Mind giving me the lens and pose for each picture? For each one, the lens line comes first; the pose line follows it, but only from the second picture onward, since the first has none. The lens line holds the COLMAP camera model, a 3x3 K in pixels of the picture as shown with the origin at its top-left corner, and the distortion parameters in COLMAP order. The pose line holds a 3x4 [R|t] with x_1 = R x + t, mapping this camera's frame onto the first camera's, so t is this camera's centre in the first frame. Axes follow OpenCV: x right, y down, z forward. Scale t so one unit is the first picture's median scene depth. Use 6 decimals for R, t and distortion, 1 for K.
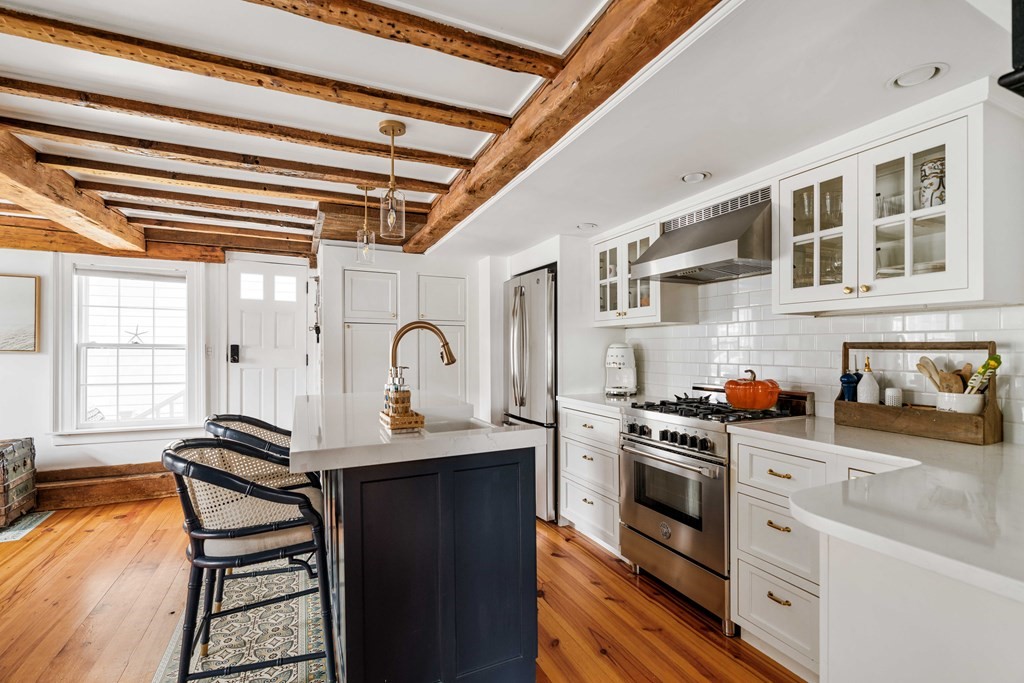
lens RADIAL K [[510.5, 0, 505.9], [0, 510.5, 347.7], [0, 0, 1]] dist [-0.005679, -0.000964]
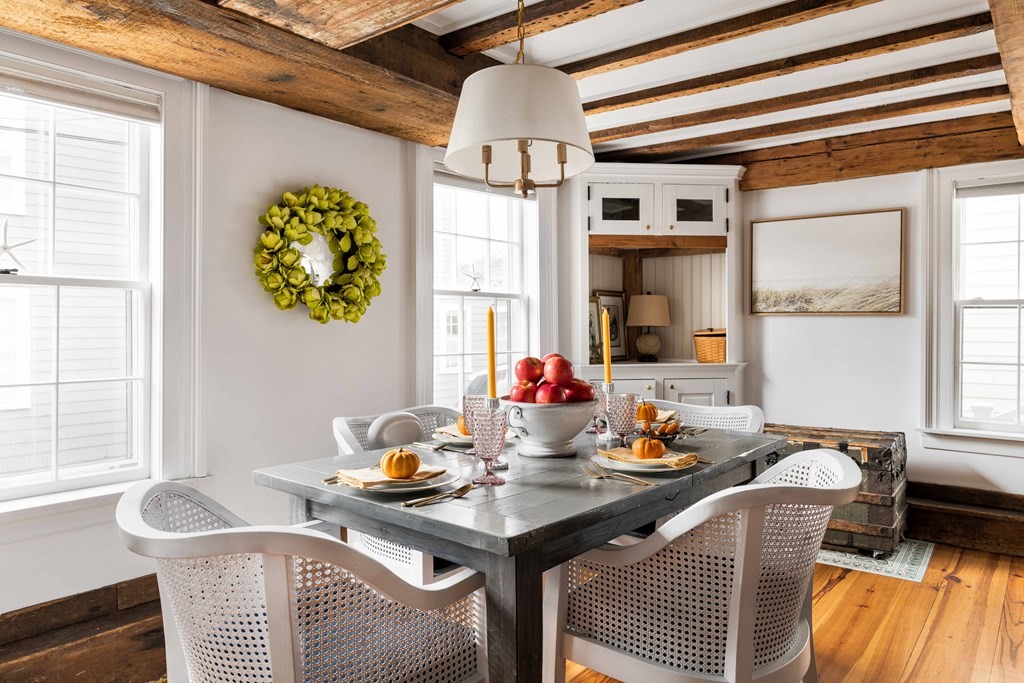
lens RADIAL K [[651.1, 0, 507.8], [0, 651.1, 330.7], [0, 0, 1]] dist [-0.001153, 0.001925]
pose [[0.455675, 0.008366, -0.890107, -0.376469], [0.001962, 0.999944, 0.010402, 0.022992], [0.890144, -0.006486, 0.455633, 0.086501]]
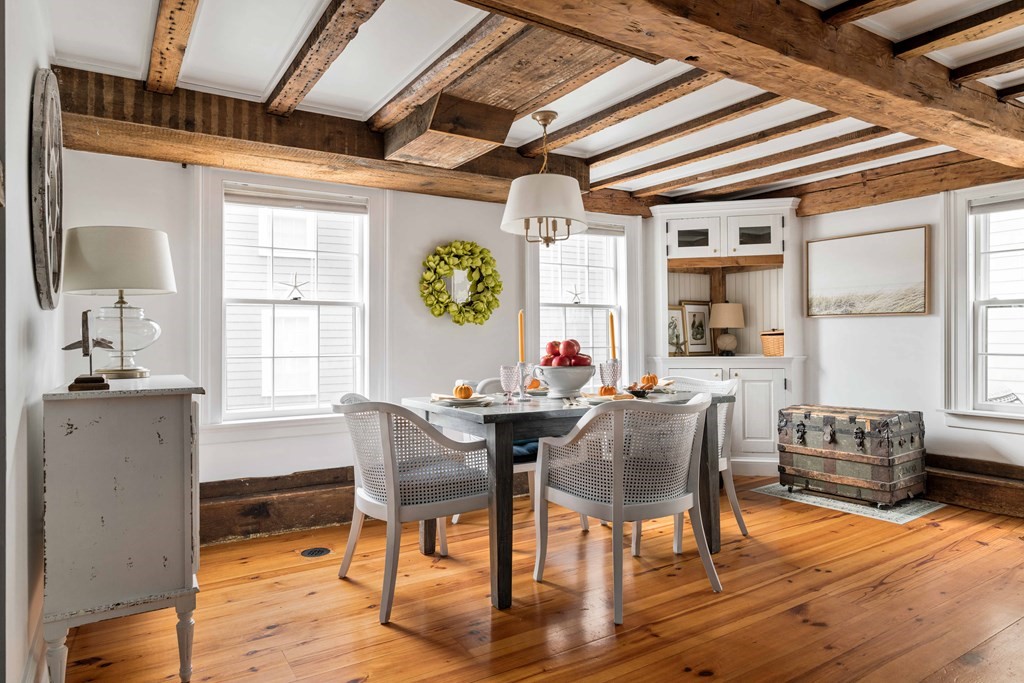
lens RADIAL K [[575.0, 0, 506.8], [0, 575.0, 338.7], [0, 0, 1]] dist [-0.000726, 0.001753]
pose [[0.152183, 0.002717, -0.988349, -0.075361], [0.008747, 0.999953, 0.004095, 0.042984], [0.988314, -0.009268, 0.152152, 0.157286]]
